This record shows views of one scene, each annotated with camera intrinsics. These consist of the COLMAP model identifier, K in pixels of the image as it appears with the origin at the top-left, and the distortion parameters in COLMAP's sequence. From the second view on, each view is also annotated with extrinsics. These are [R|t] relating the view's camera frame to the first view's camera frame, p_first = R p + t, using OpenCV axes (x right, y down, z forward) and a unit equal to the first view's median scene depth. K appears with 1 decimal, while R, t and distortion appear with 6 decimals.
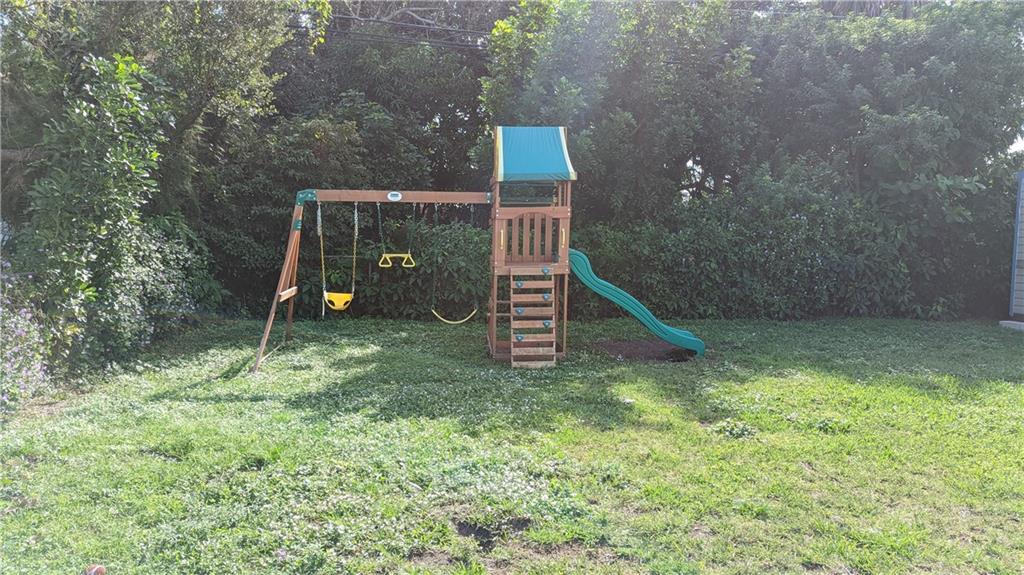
lens RADIAL K [[727.7, 0, 504.6], [0, 727.7, 295.9], [0, 0, 1]] dist [0.087117, -0.092299]
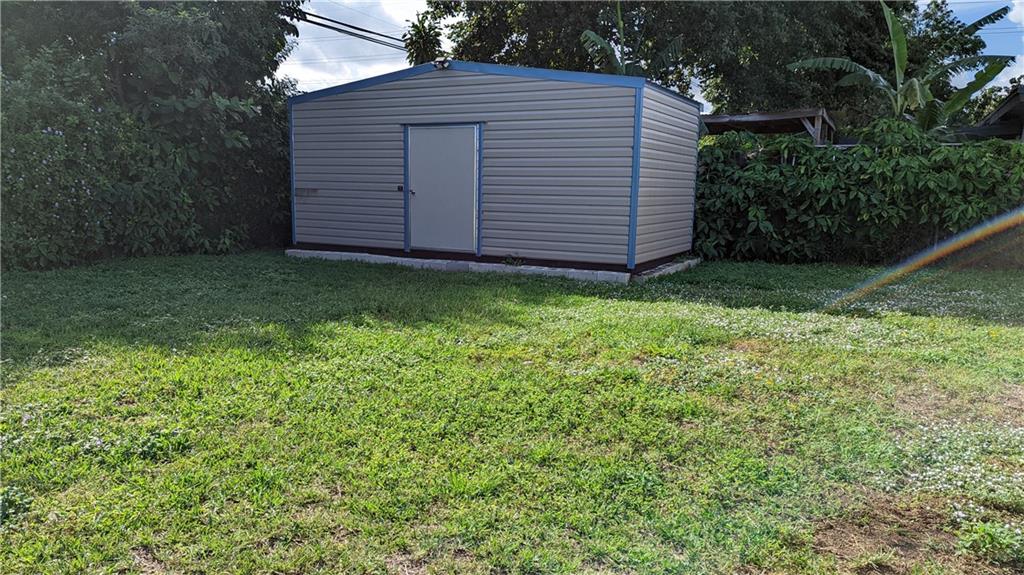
lens RADIAL K [[727.7, 0, 504.6], [0, 727.7, 295.9], [0, 0, 1]] dist [0.087117, -0.092299]
pose [[0.601770, -0.122794, 0.789173, 0.056560], [0.050034, 0.991965, 0.116196, -0.004988], [-0.797100, -0.030438, 0.603079, 0.162752]]
